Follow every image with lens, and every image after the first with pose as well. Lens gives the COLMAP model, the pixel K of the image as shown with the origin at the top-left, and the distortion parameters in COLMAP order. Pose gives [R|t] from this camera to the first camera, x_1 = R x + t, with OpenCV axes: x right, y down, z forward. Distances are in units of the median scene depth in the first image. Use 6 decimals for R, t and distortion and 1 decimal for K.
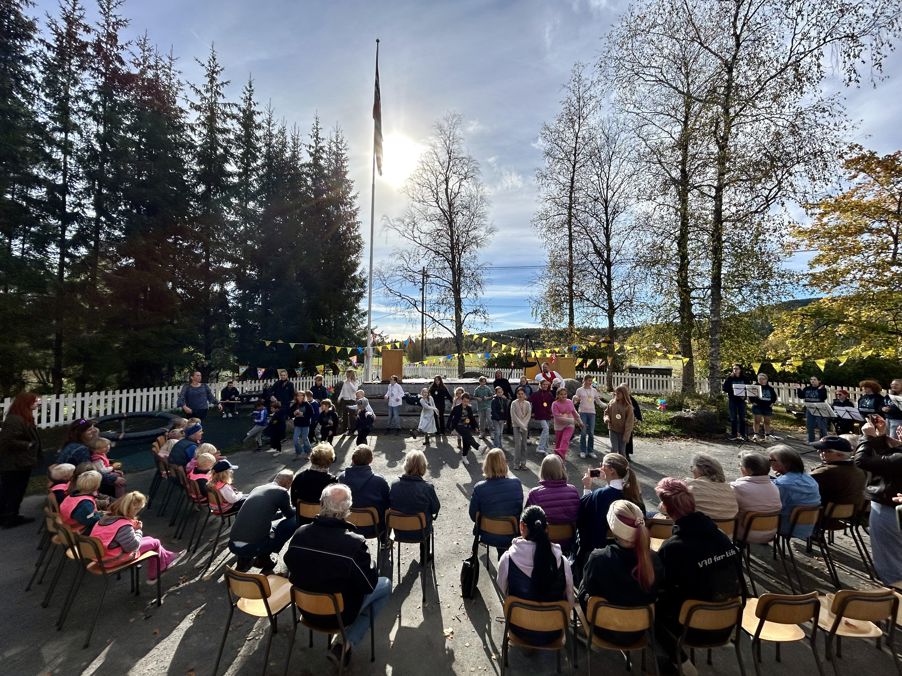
lens RADIAL K [[365.3, 0, 450.7], [0, 365.3, 342.9], [0, 0, 1]] dist [-0.002314, 0.002230]
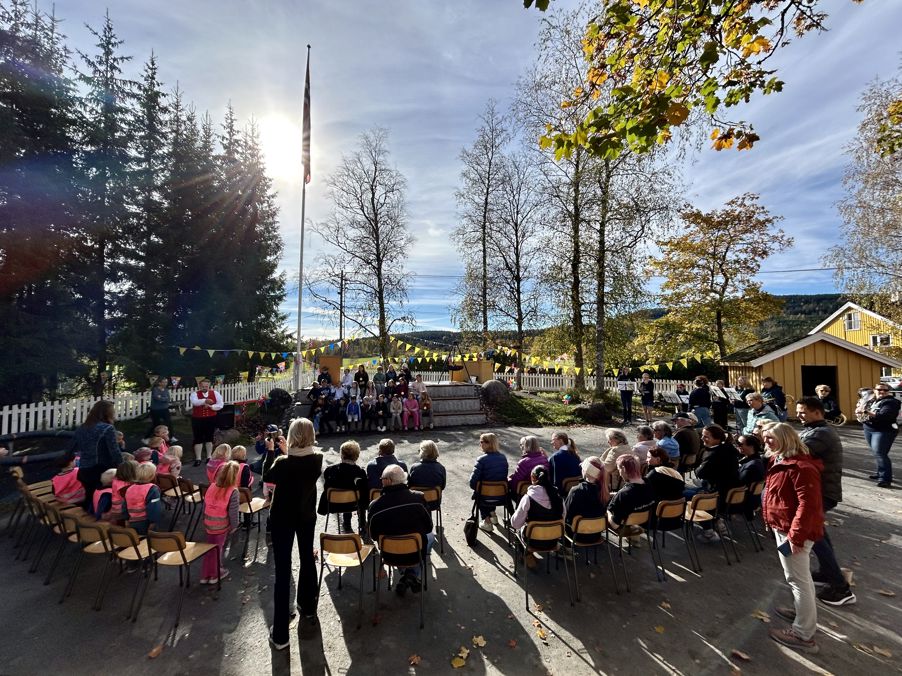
lens RADIAL K [[365.3, 0, 450.6], [0, 365.3, 343.5], [0, 0, 1]] dist [-0.002314, 0.002230]
pose [[0.965606, -0.000306, 0.260009, -0.085361], [0.001267, 0.999993, -0.003526, -0.010998], [-0.260006, 0.003734, 0.965600, -0.065106]]
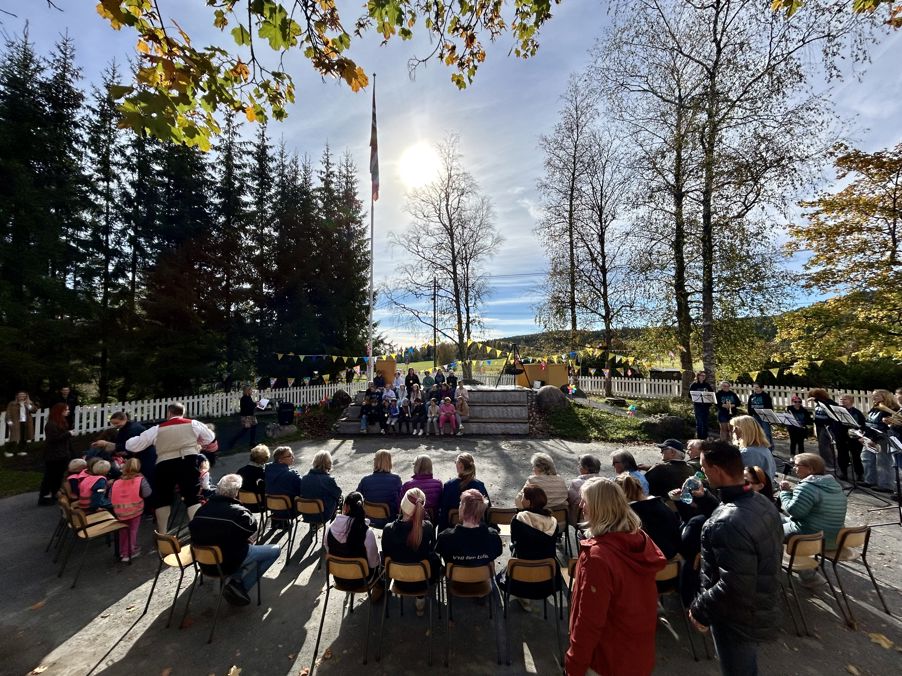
lens RADIAL K [[365.3, 0, 450.9], [0, 365.3, 344.5], [0, 0, 1]] dist [-0.002314, 0.002230]
pose [[0.995557, -0.020473, -0.091905, 0.113948], [0.019750, 0.999766, -0.008772, -0.012764], [0.092063, 0.006918, 0.995729, -0.052472]]
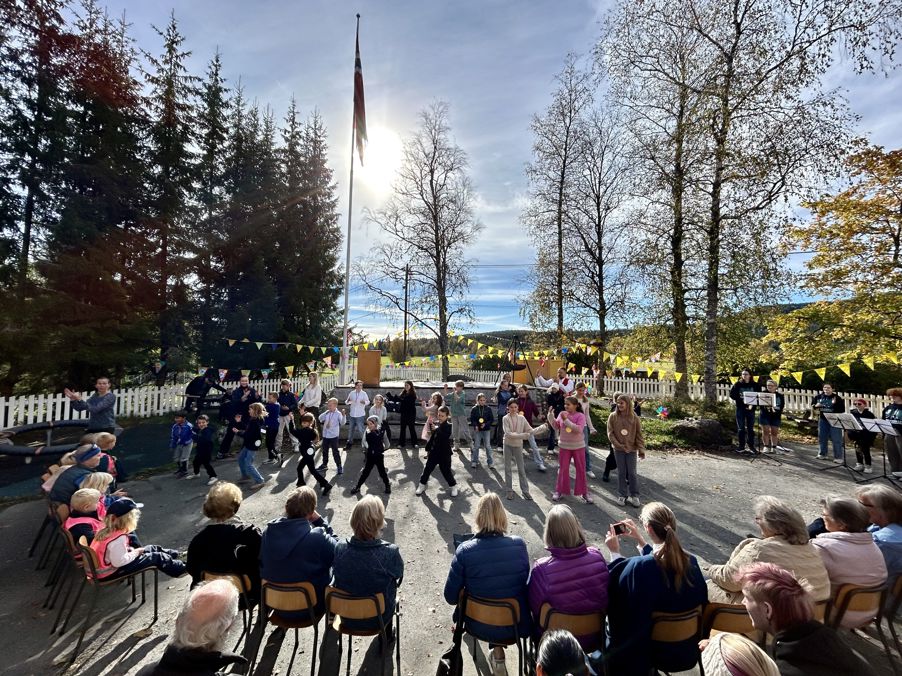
lens RADIAL K [[365.3, 0, 450.7], [0, 365.3, 342.9], [0, 0, 1]] dist [-0.002314, 0.002230]
pose [[0.999147, 0.009013, 0.040300, 0.005197], [-0.008877, 0.999954, -0.003538, 0.001010], [-0.040330, 0.003177, 0.999181, 0.071620]]
